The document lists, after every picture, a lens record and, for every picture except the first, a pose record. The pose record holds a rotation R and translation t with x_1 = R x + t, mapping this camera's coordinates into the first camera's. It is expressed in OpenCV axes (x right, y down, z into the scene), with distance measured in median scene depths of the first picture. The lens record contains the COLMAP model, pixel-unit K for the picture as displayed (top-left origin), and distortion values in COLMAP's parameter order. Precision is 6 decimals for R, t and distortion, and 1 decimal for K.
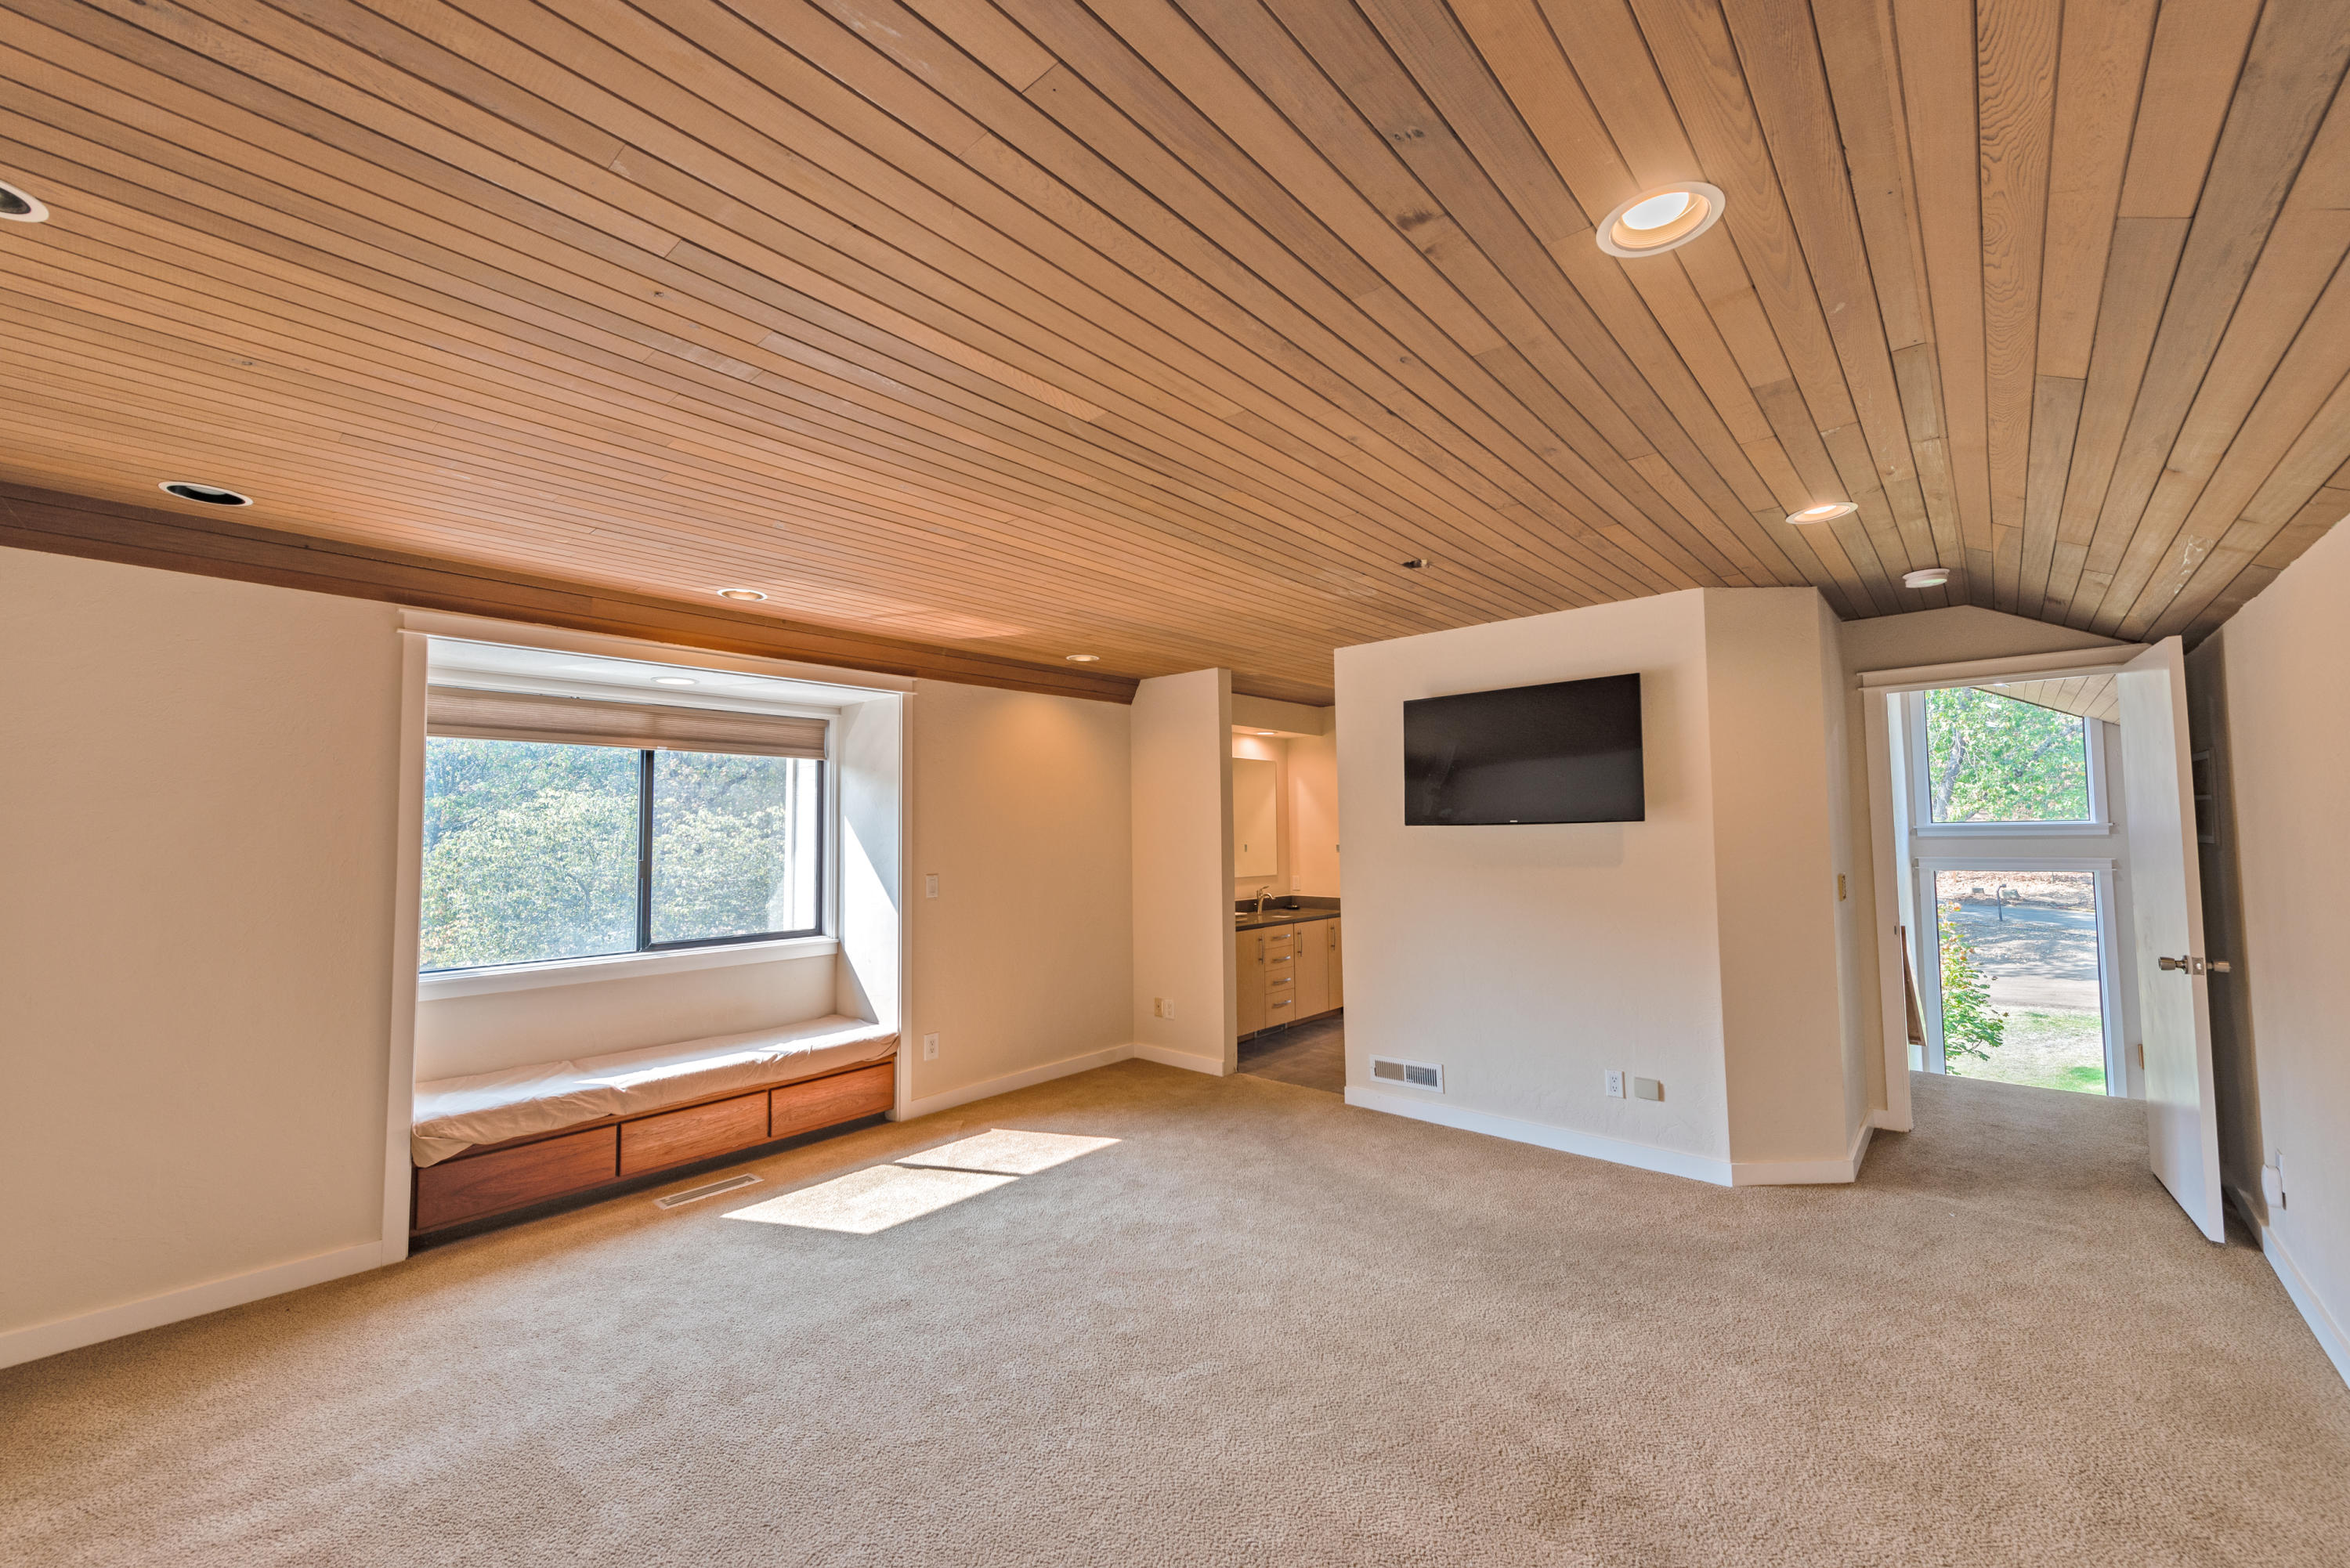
lens RADIAL K [[923.5, 0, 1165.0], [0, 923.5, 788.1], [0, 0, 1]] dist [0.013041, -0.000279]
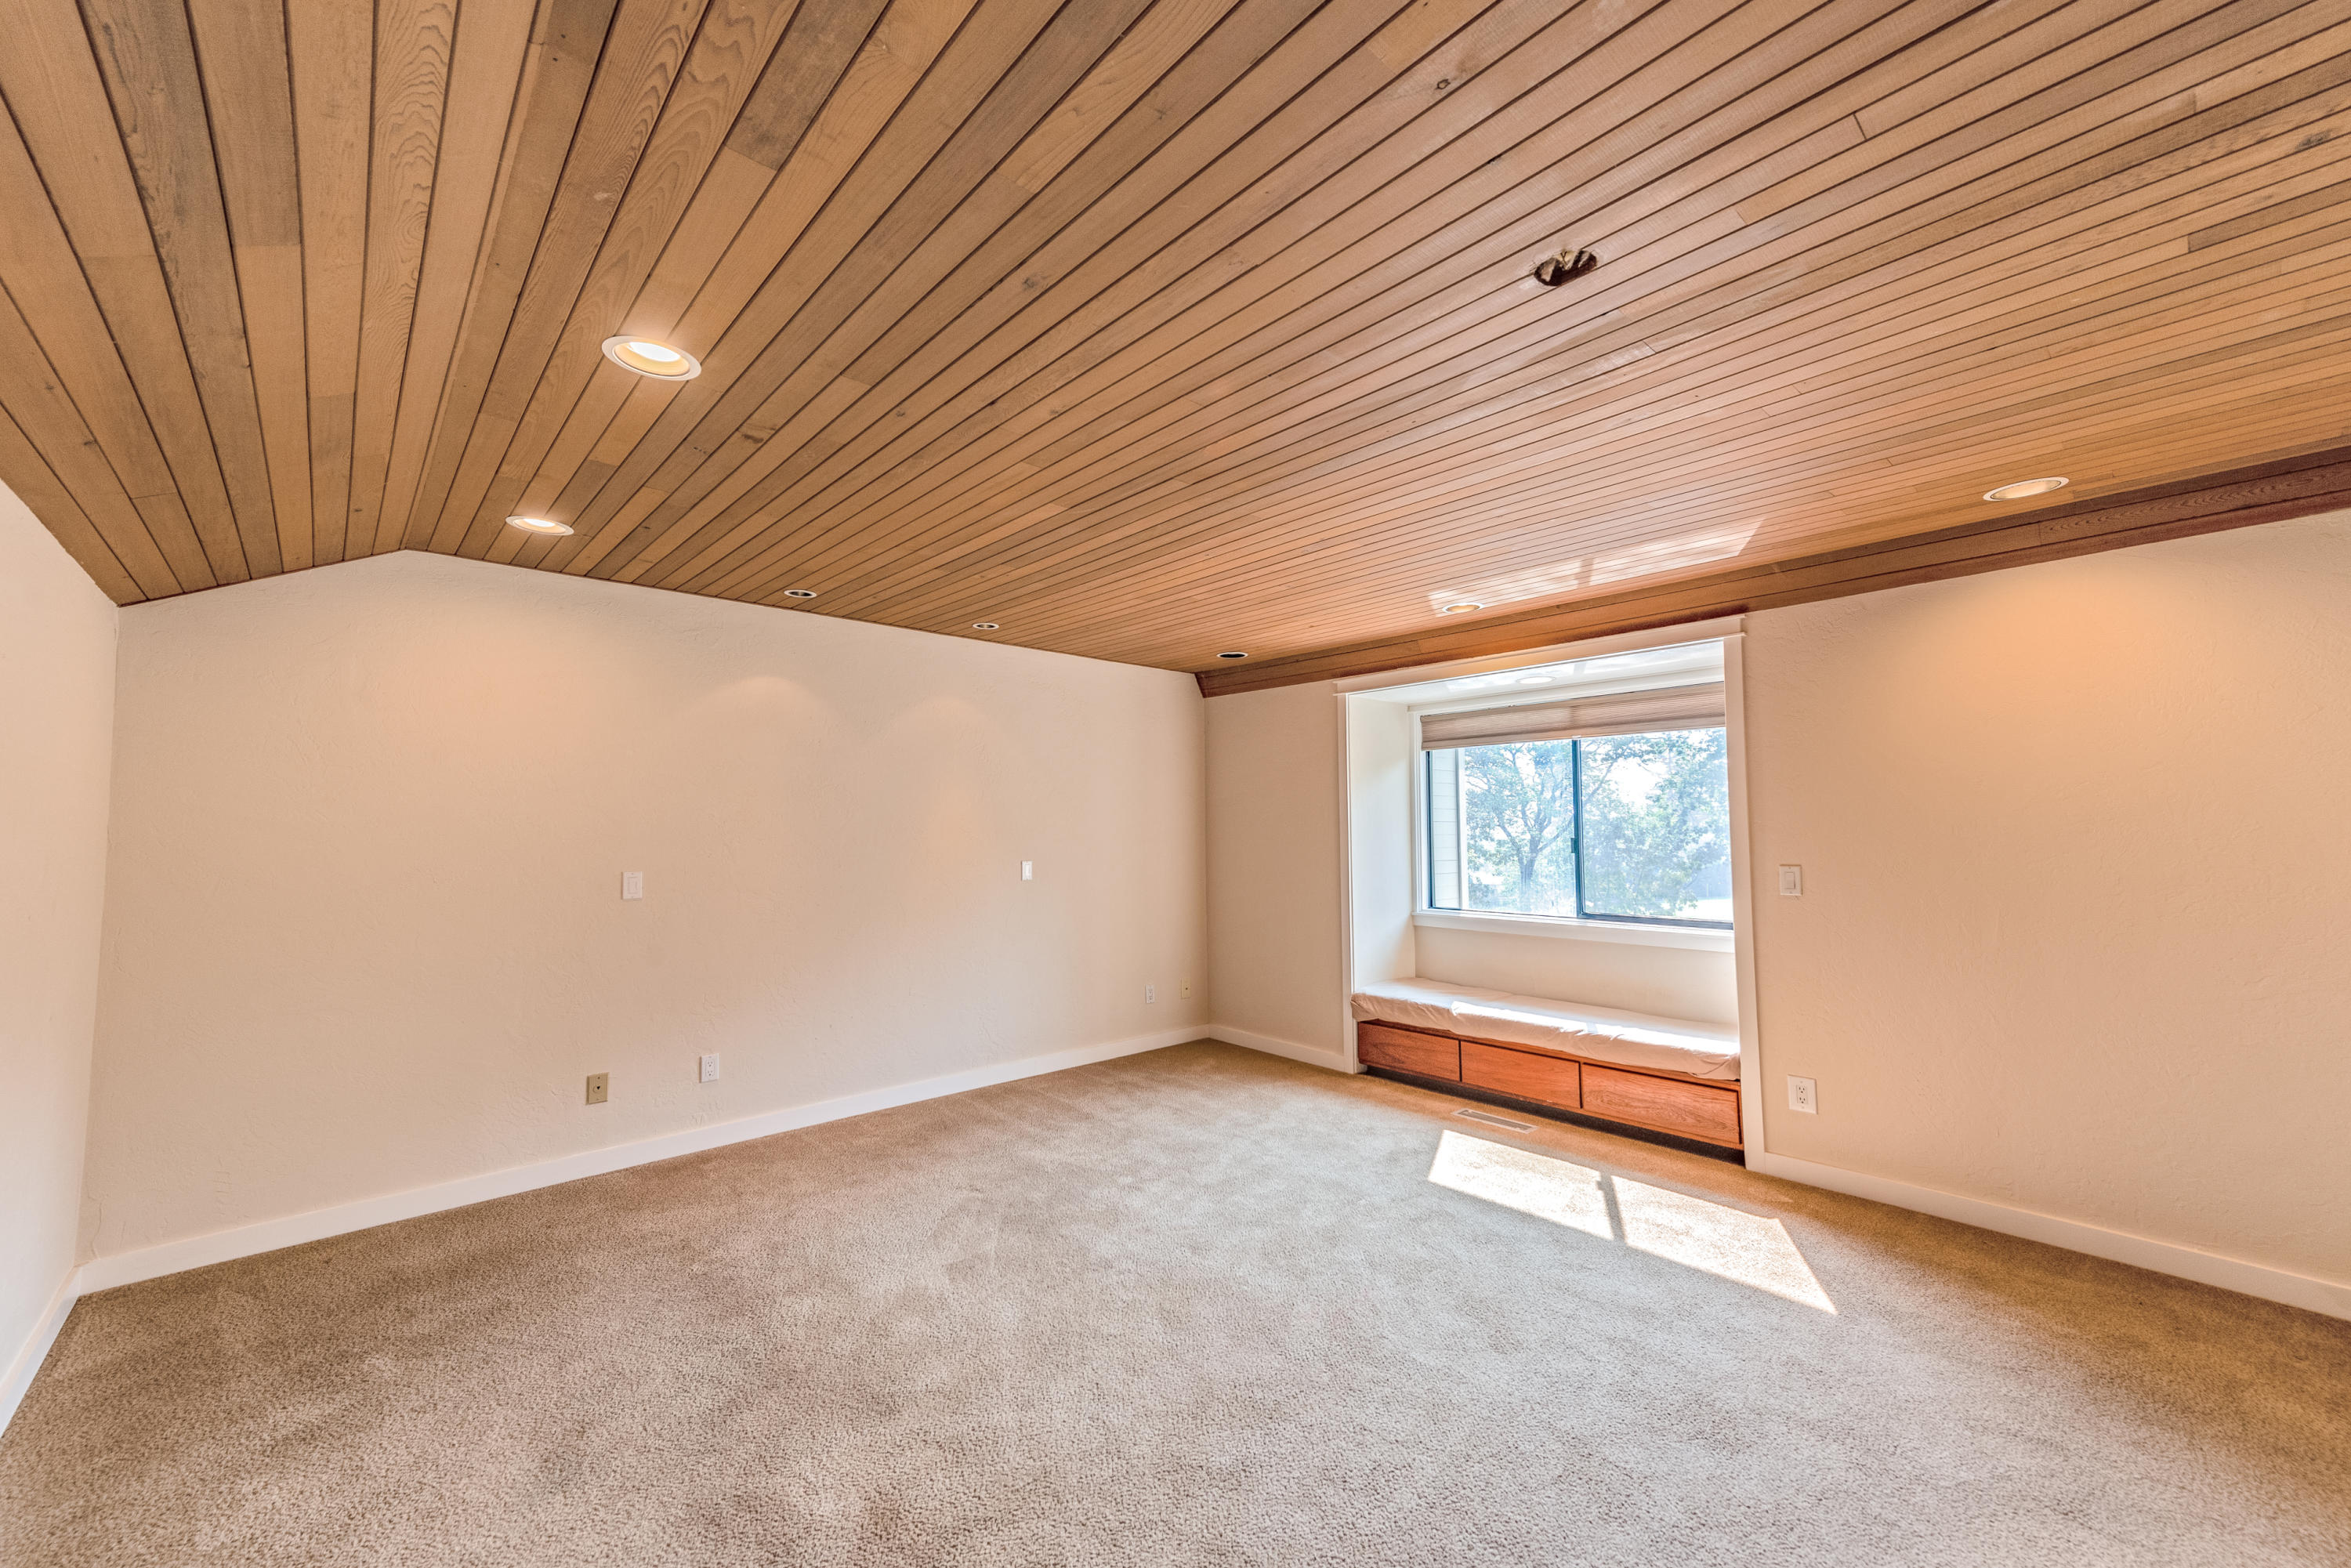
lens RADIAL K [[908.4, 0, 1175.5], [0, 908.4, 784.0], [0, 0, 1]] dist [0.039290, -0.000058]
pose [[-0.102236, -0.040888, -0.993919, 0.689759], [0.057197, 0.997260, -0.046909, 0.042910], [0.993114, -0.061645, -0.099617, 0.724115]]
